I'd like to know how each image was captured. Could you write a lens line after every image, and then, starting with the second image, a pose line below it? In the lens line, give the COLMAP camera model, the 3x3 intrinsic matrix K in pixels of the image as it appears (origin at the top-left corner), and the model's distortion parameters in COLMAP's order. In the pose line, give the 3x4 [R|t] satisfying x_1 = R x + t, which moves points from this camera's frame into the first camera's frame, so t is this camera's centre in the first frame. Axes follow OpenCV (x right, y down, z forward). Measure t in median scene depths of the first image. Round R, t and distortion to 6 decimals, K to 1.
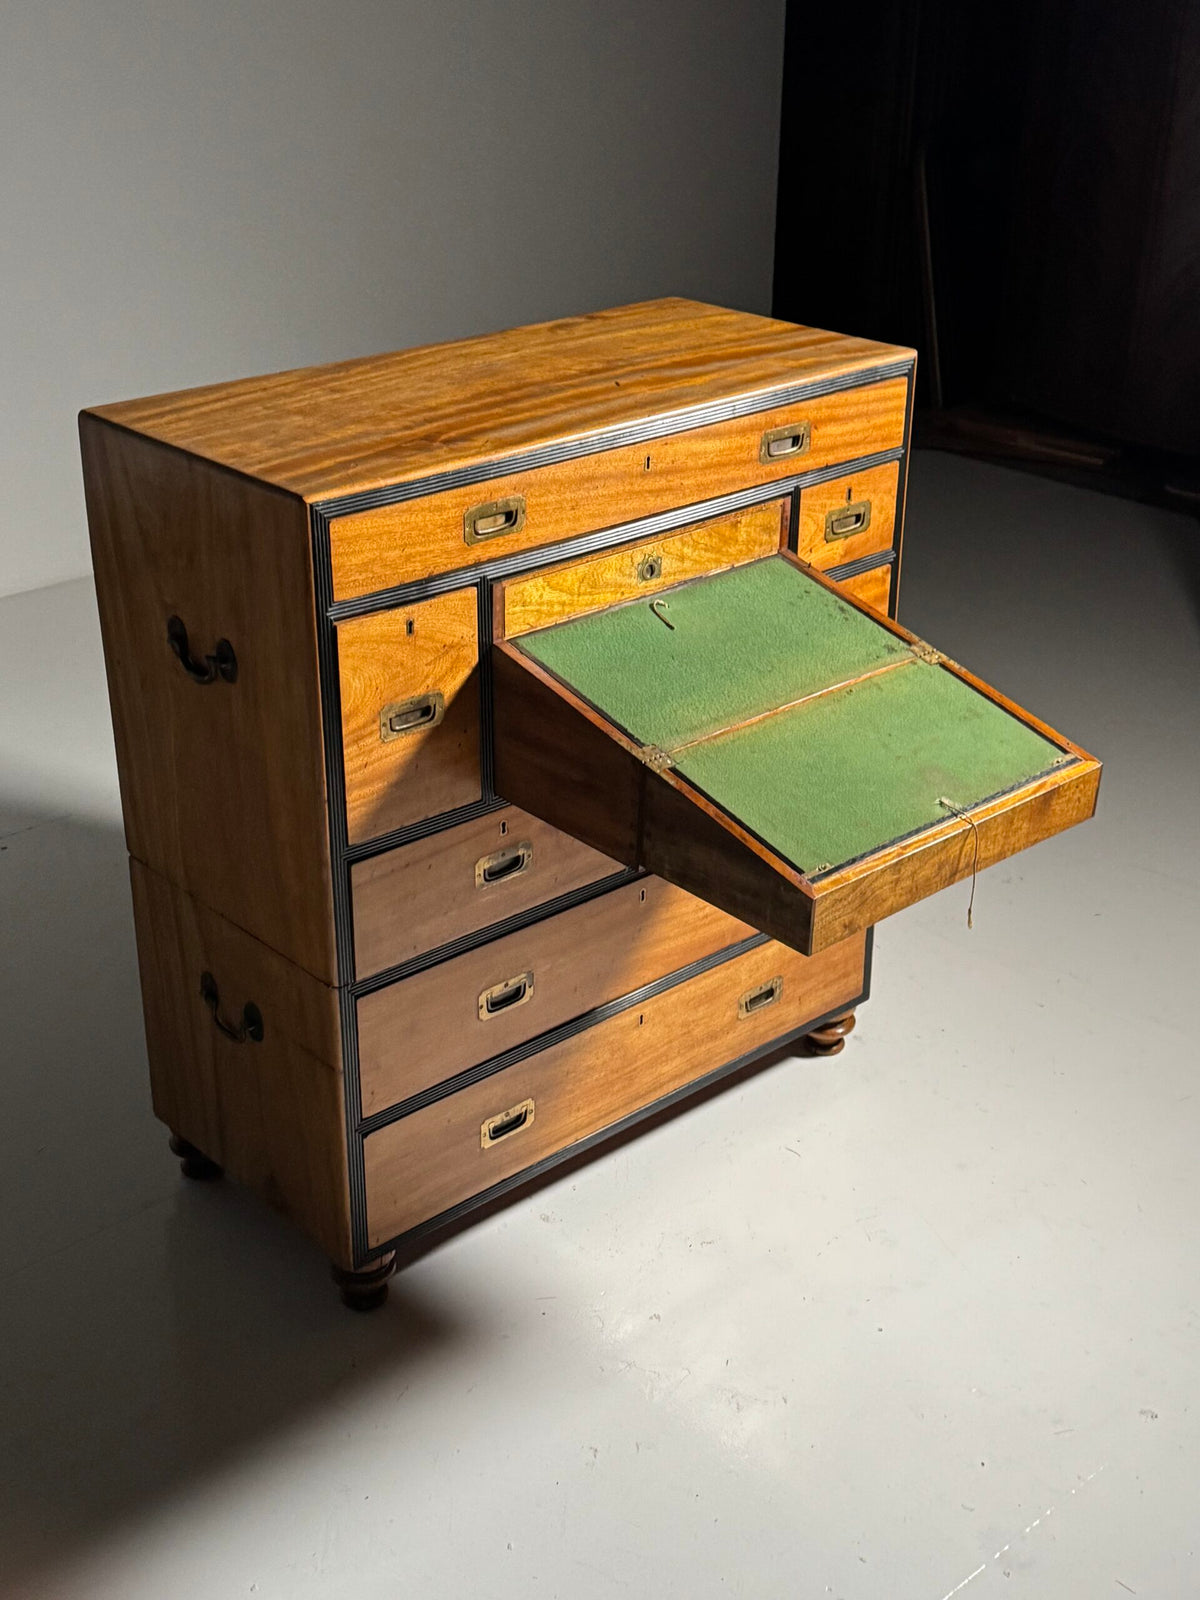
lens RADIAL K [[2035.4, 0, 622.1], [0, 2035.4, 819.5], [0, 0, 1]] dist [0.200721, -0.007660]
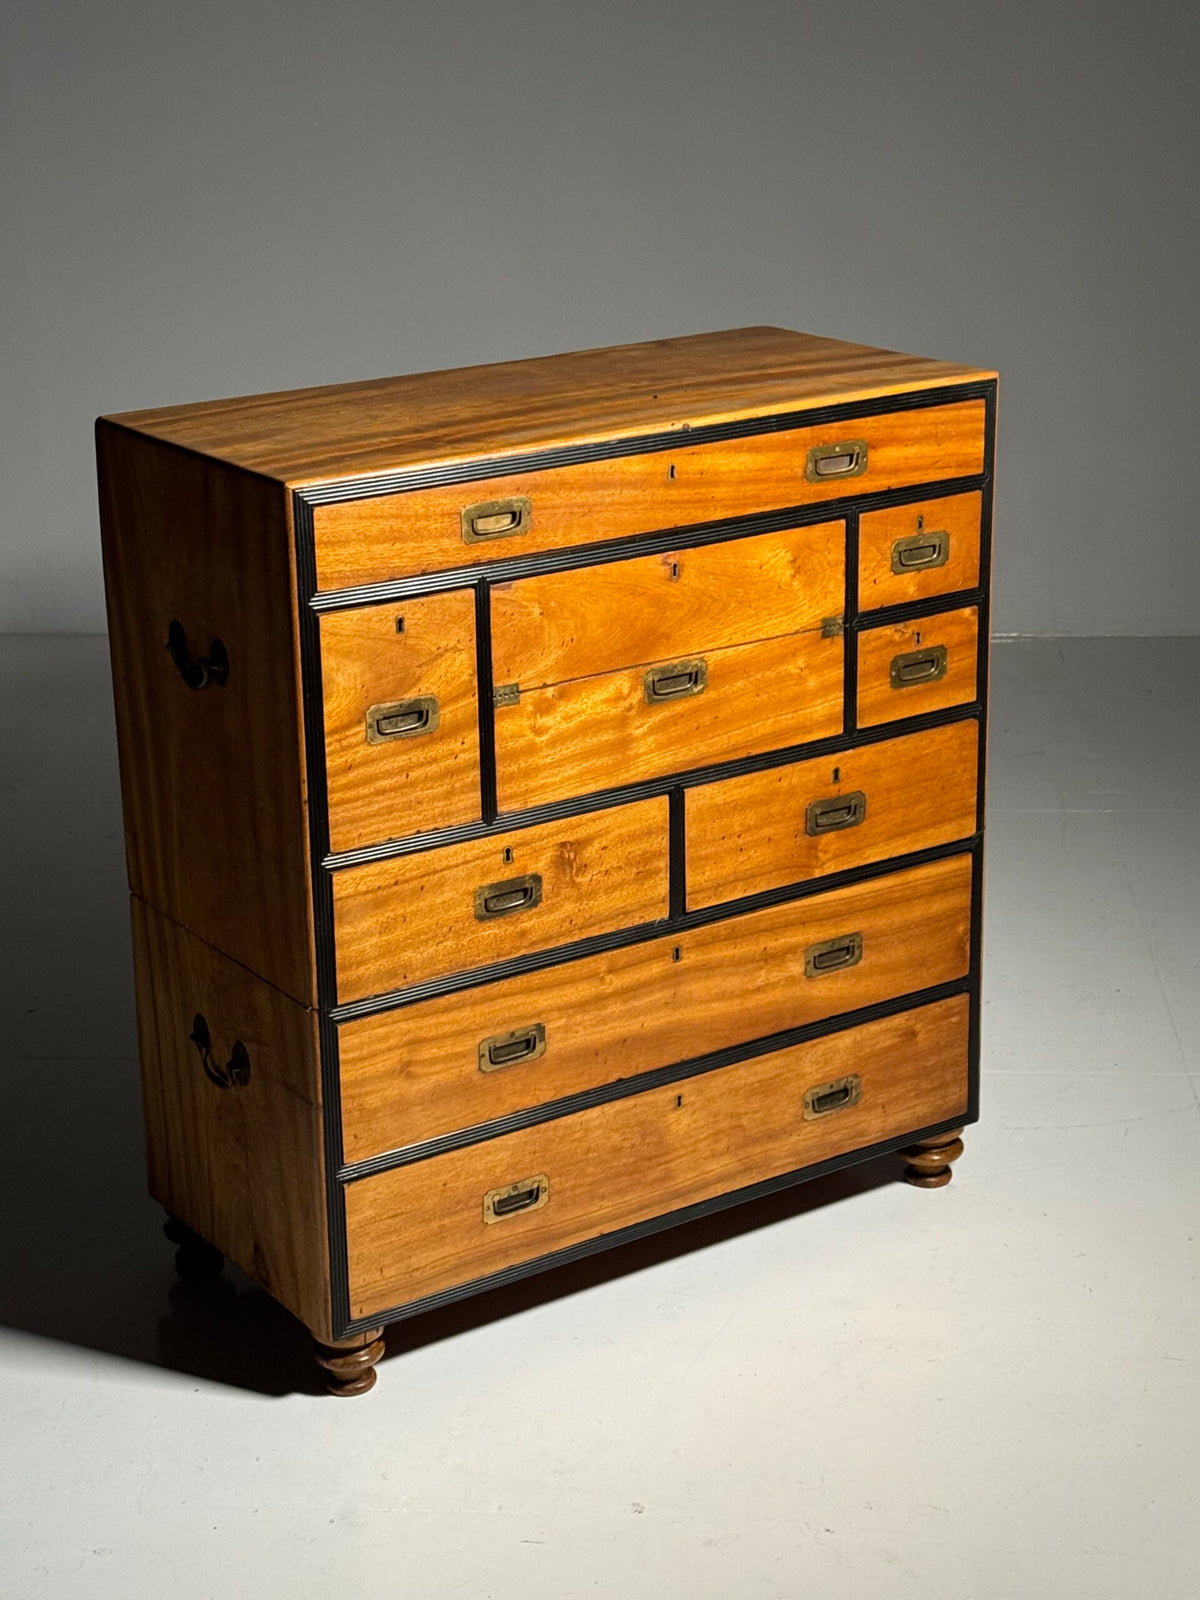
lens RADIAL K [[2891.7, 0, 632.6], [0, 2891.7, 772.3], [0, 0, 1]] dist [0.178636, -0.132627]
pose [[0.991102, 0.020785, -0.131473, 0.163011], [-0.038280, 0.990512, -0.131985, 0.132220], [0.127482, 0.135844, 0.982494, -0.281794]]
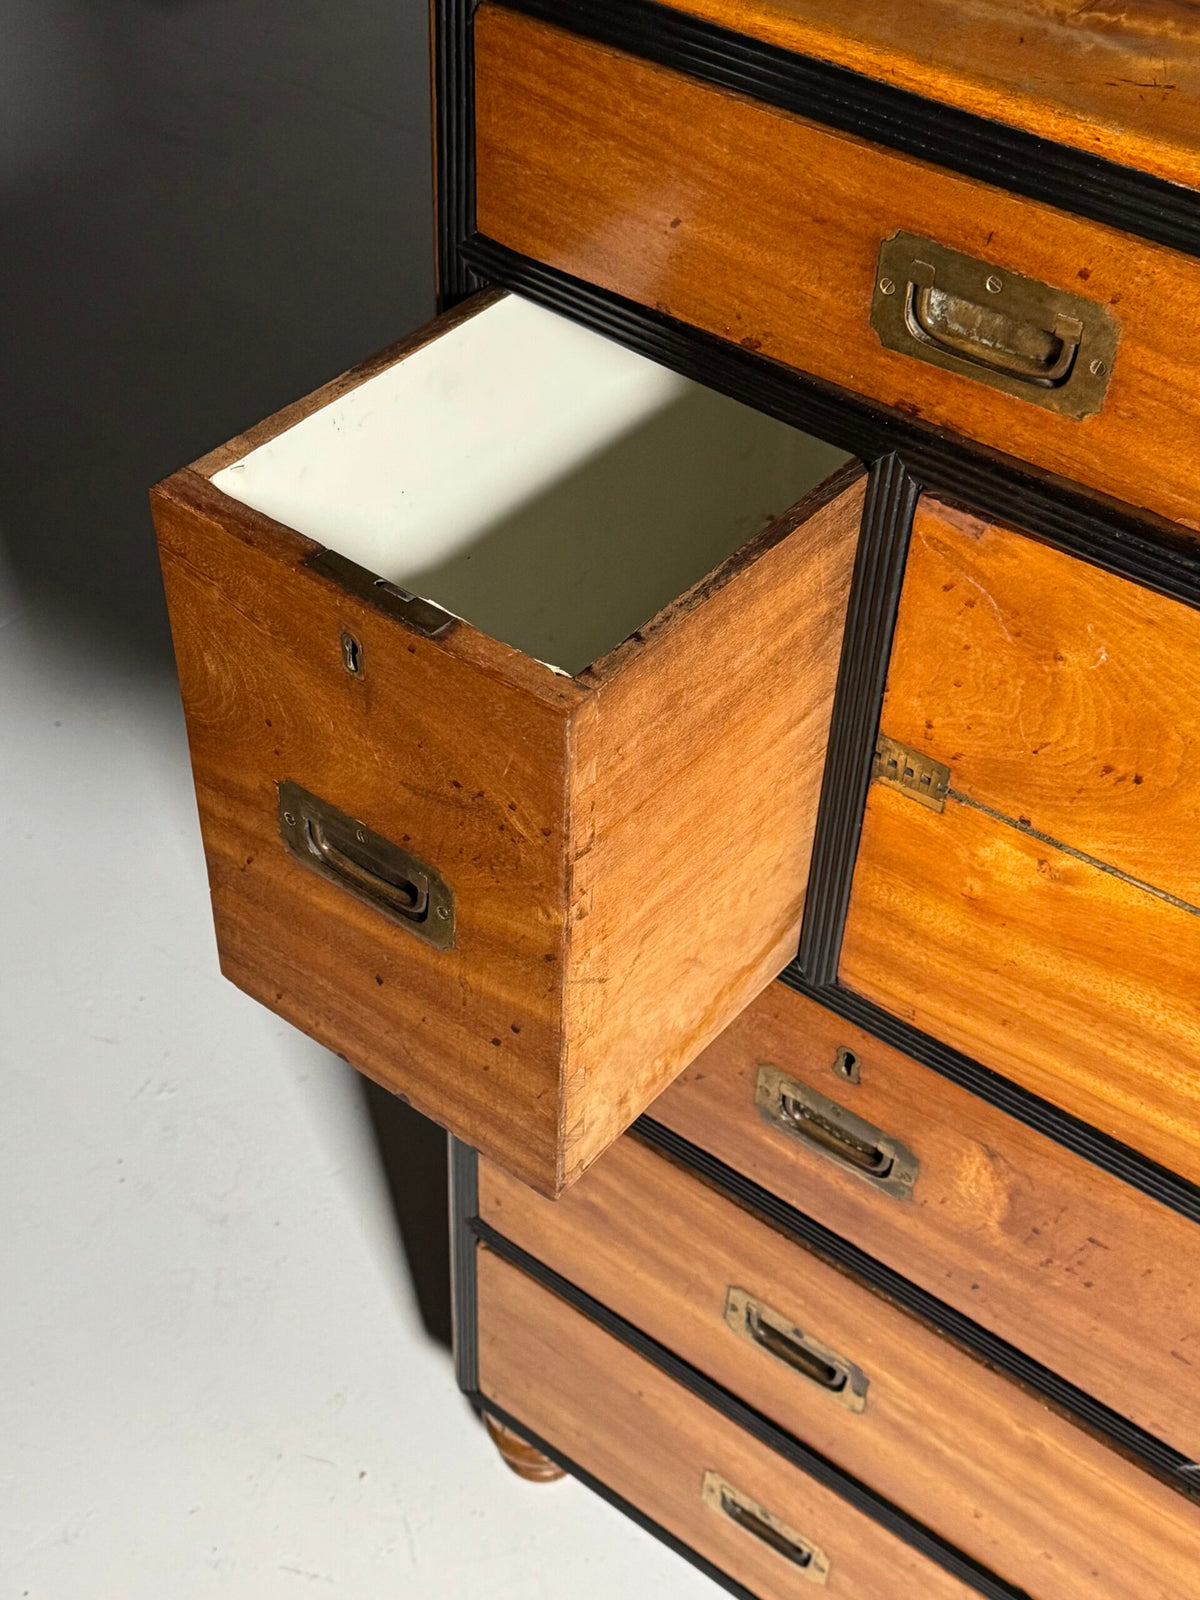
lens RADIAL K [[2095.0, 0, 600.0], [0, 2095.0, 800.0], [0, 0, 1]] dist [0.105174, -0.082557]
pose [[0.162249, 0.670459, -0.723989, 0.178368], [-0.465567, 0.698924, 0.542911, -0.213442], [0.870013, 0.248979, 0.425544, 0.739917]]
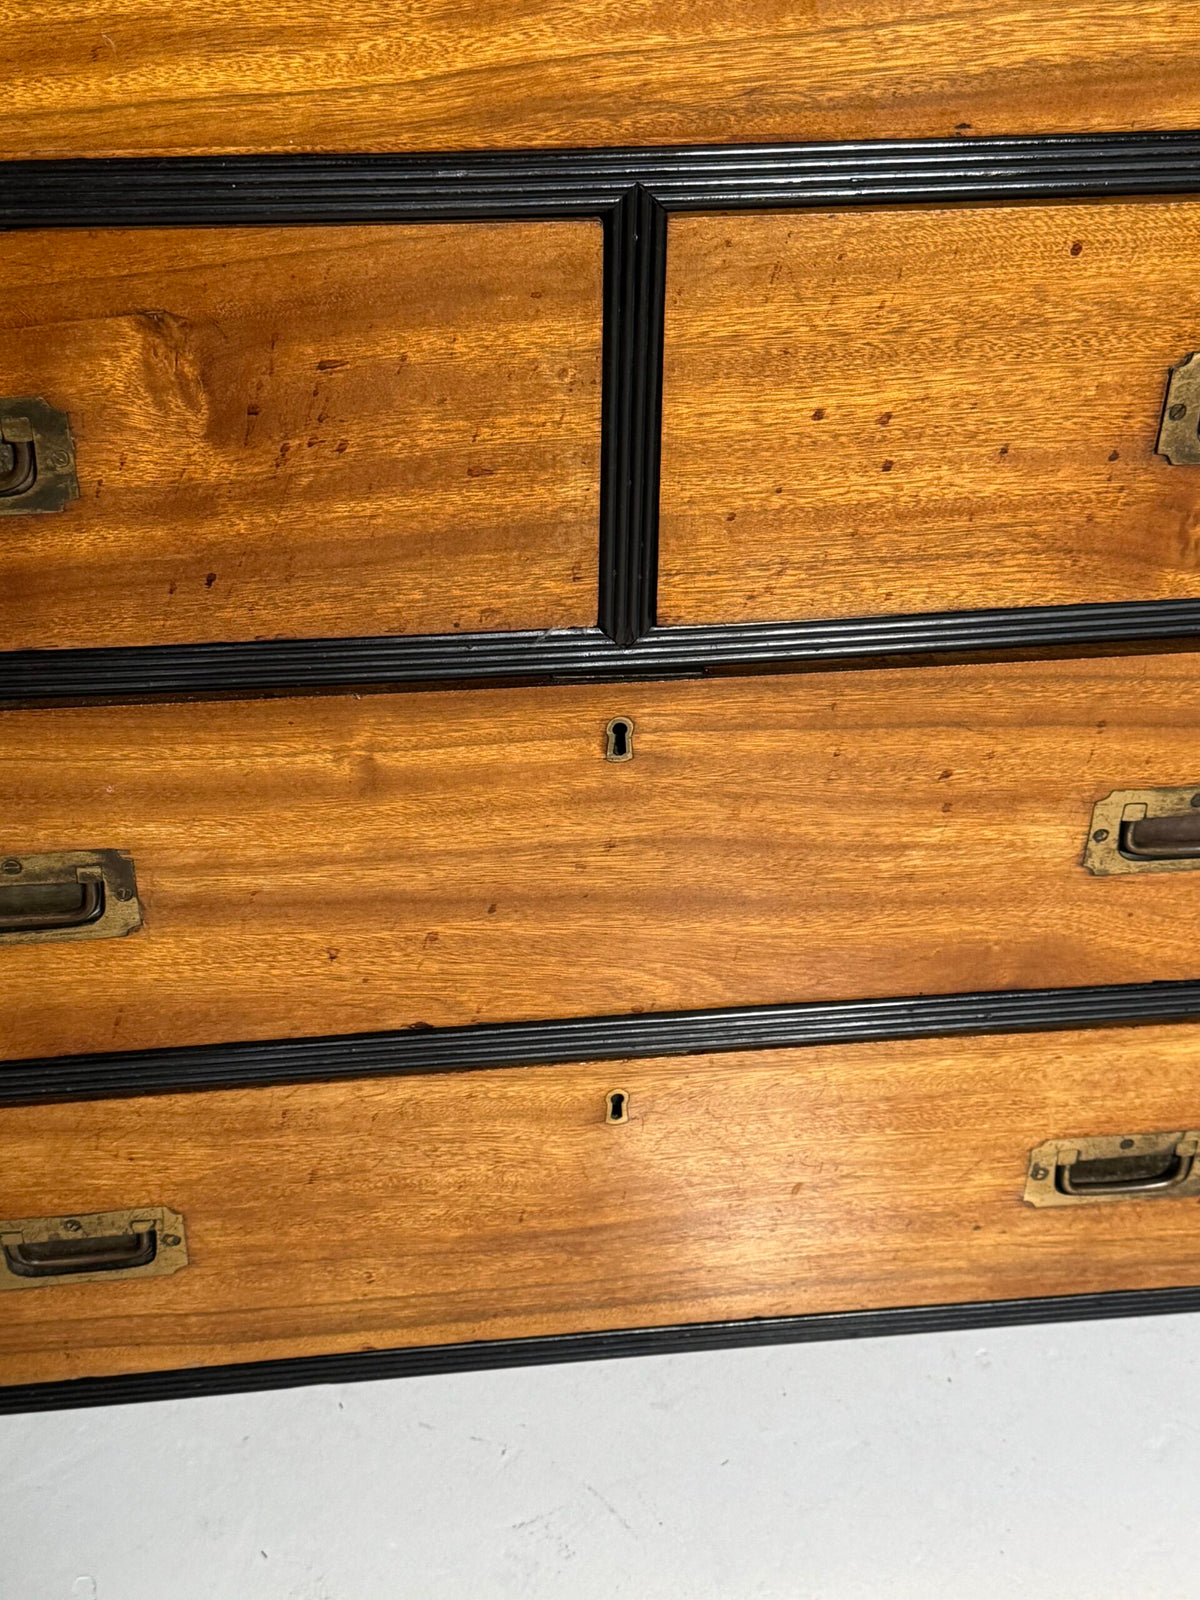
lens RADIAL K [[2095.0, 0, 600.0], [0, 2095.0, 800.0], [0, 0, 1]] dist [0.105174, -0.082557]
pose [[0.810217, 0.329363, -0.484838, 0.162382], [-0.260683, 0.943361, 0.205219, -0.015794], [0.524969, -0.039883, 0.850187, 0.768170]]
